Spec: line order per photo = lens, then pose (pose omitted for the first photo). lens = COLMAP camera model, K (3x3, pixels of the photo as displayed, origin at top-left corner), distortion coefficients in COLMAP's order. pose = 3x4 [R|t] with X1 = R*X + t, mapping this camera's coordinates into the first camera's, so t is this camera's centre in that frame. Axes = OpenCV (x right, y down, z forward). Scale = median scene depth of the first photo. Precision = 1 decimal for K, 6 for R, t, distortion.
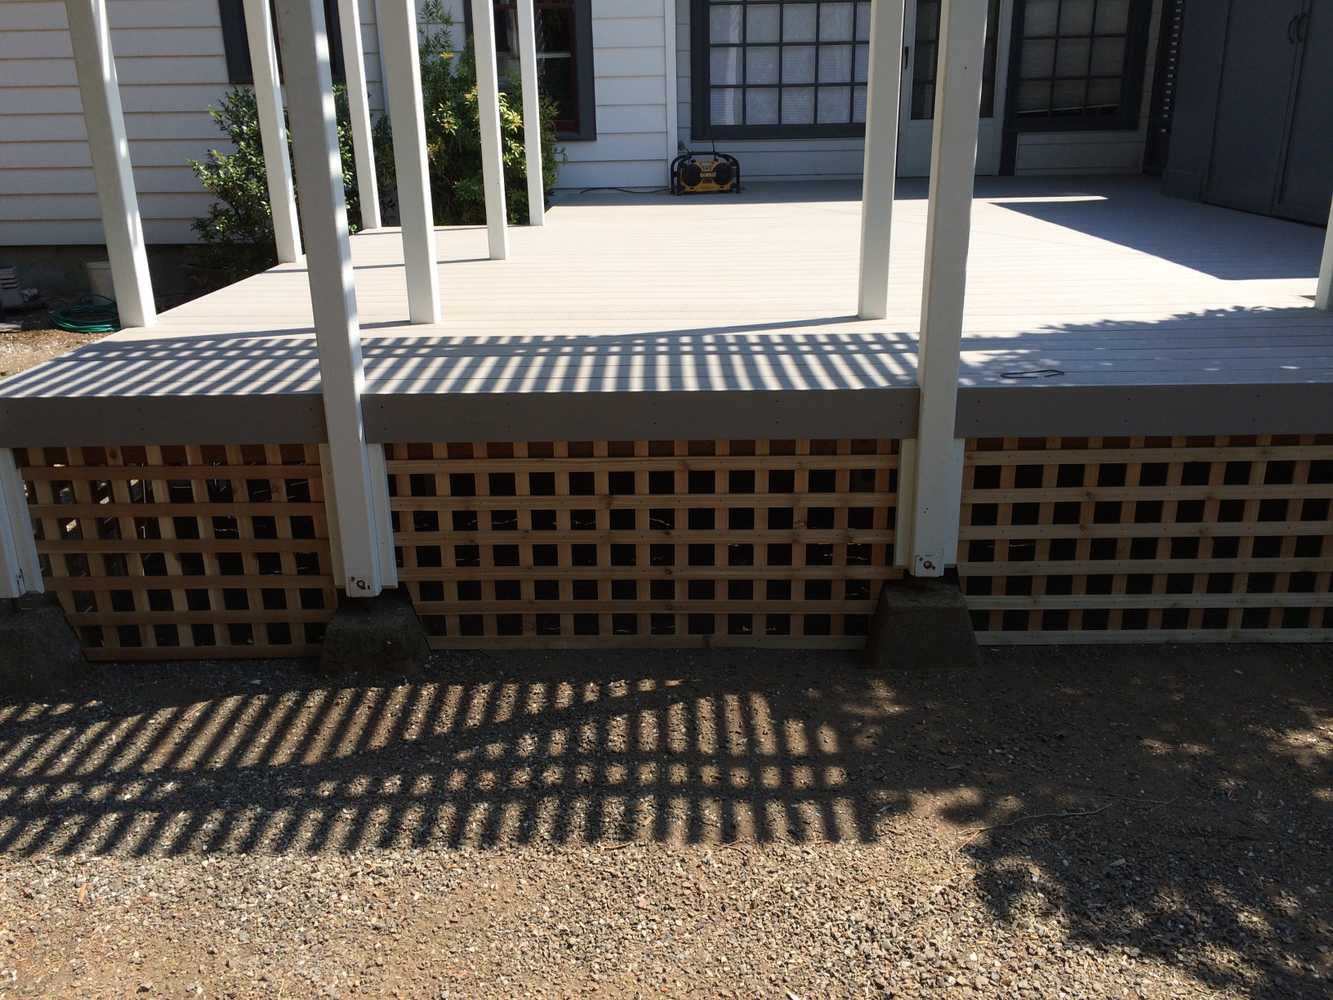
lens RADIAL K [[1167.6, 0, 671.1], [0, 1167.6, 499.6], [0, 0, 1]] dist [0.043671, -0.022578]
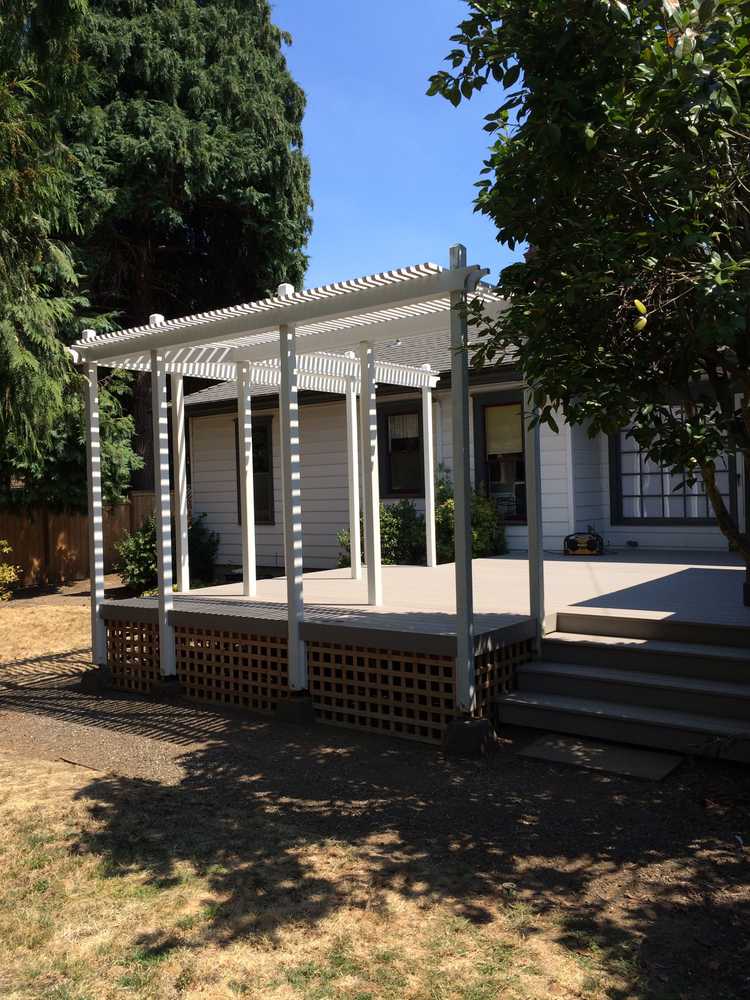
lens RADIAL K [[875.9, 0, 375.6], [0, 875.9, 498.1], [0, 0, 1]] dist [0.043671, -0.022578]
pose [[0.799802, -0.004707, -0.600245, 1.715729], [-0.178203, 0.953025, -0.244923, 0.112416], [0.573202, 0.302856, 0.761392, -0.649492]]
